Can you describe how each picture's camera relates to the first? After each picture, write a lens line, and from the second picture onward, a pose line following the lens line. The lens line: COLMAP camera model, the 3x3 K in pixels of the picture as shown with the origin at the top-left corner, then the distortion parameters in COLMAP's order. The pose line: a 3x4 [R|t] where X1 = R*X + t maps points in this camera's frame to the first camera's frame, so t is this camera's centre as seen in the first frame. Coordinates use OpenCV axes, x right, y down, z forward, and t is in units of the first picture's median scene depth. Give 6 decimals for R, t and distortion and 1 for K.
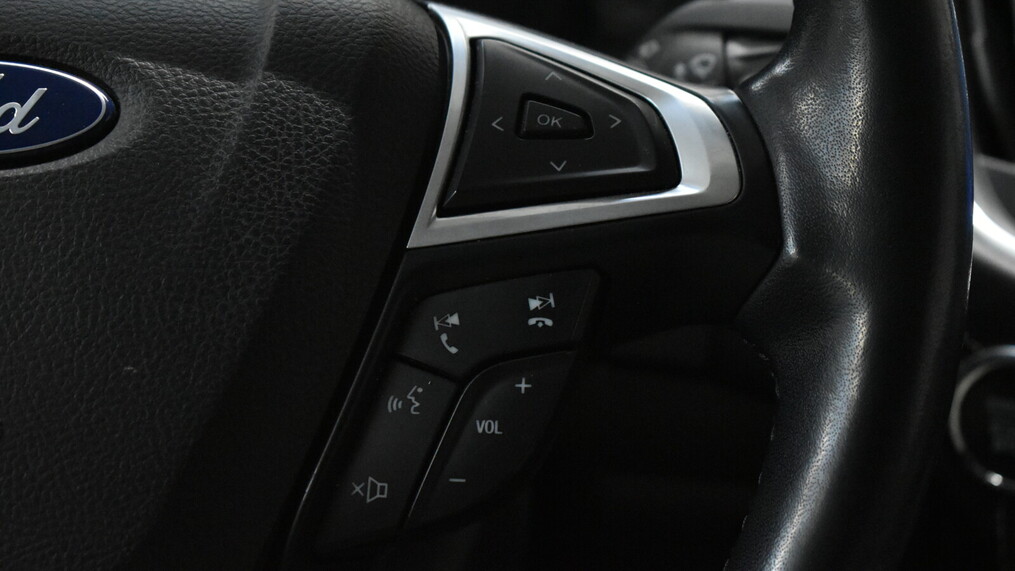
lens RADIAL K [[2400.6, 0, 504.3], [0, 2400.6, 287.2], [0, 0, 1]] dist [0.045597, 0.000000]
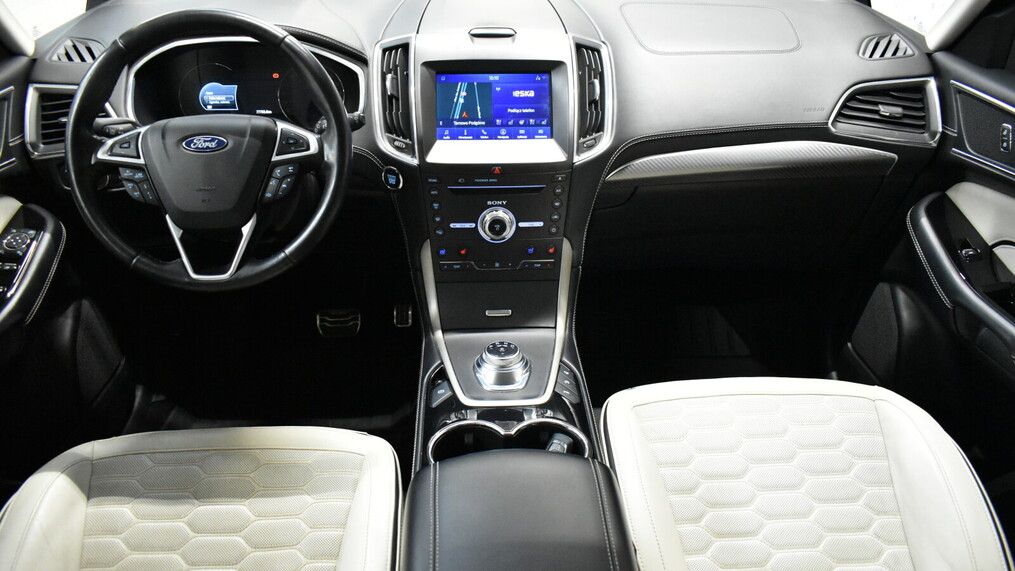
lens RADIAL K [[768.8, 0, 503.7], [0, 768.8, 286.3], [0, 0, 1]] dist [-0.019827, 0.010251]
pose [[0.995351, -0.047541, 0.083761, 0.438525], [0.027783, 0.974441, 0.222918, -0.142400], [-0.092218, -0.219555, 0.971232, -1.362684]]
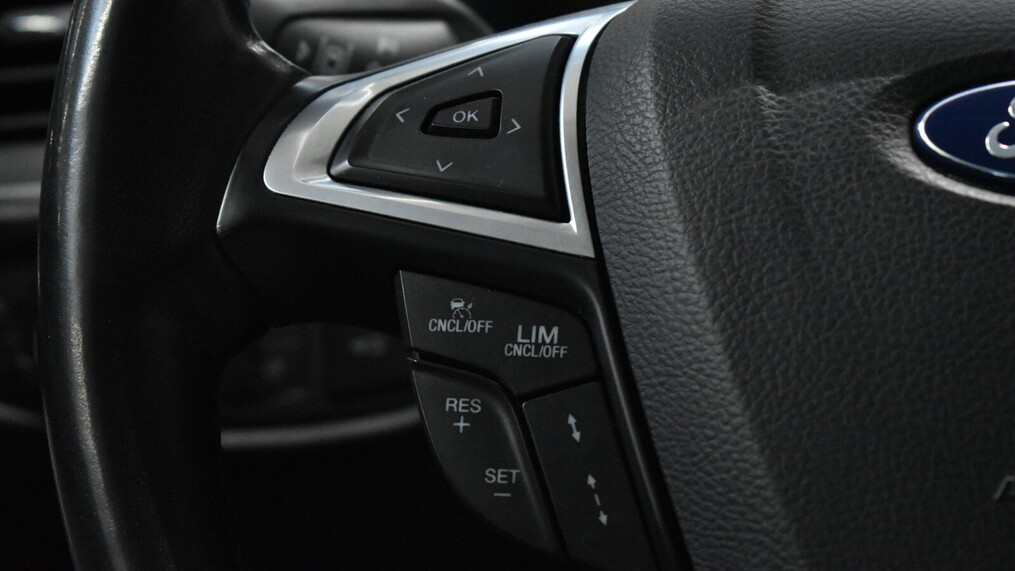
lens RADIAL K [[2400.6, 0, 507.1], [0, 2400.6, 281.9], [0, 0, 1]] dist [0.045597, 0.000000]
pose [[0.983511, 0.043715, -0.175485, -0.280034], [-0.045214, 0.998967, -0.004550, -0.005316], [0.175105, 0.012409, 0.984472, 0.091235]]
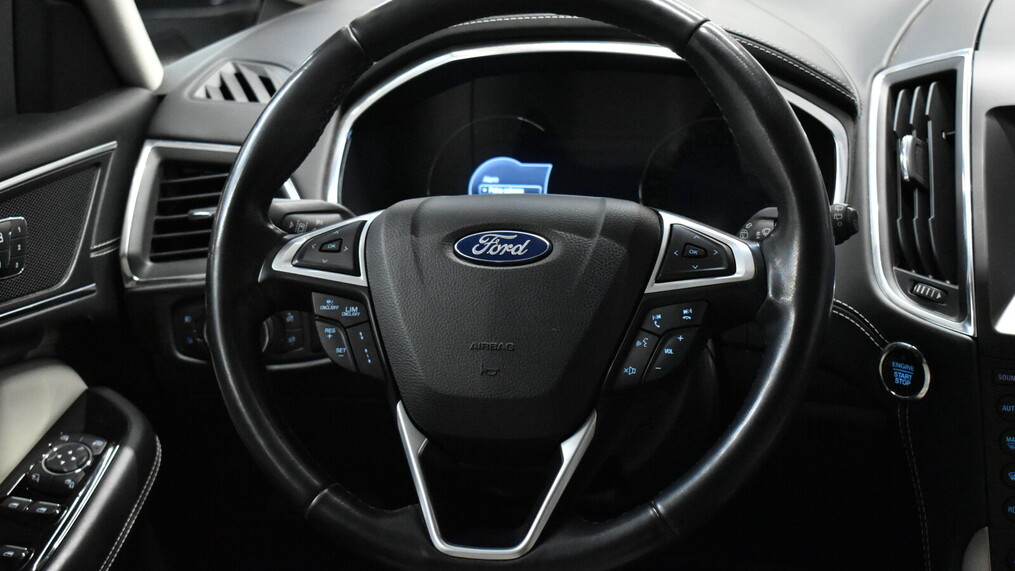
lens RADIAL K [[1737.9, 0, 504.5], [0, 1737.9, 286.0], [0, 0, 1]] dist [-0.004394, 0.000000]
pose [[0.980528, 0.013337, -0.195925, 0.218644], [-0.022122, 0.998842, -0.042721, 0.073196], [0.195128, 0.046223, 0.979688, -1.207573]]
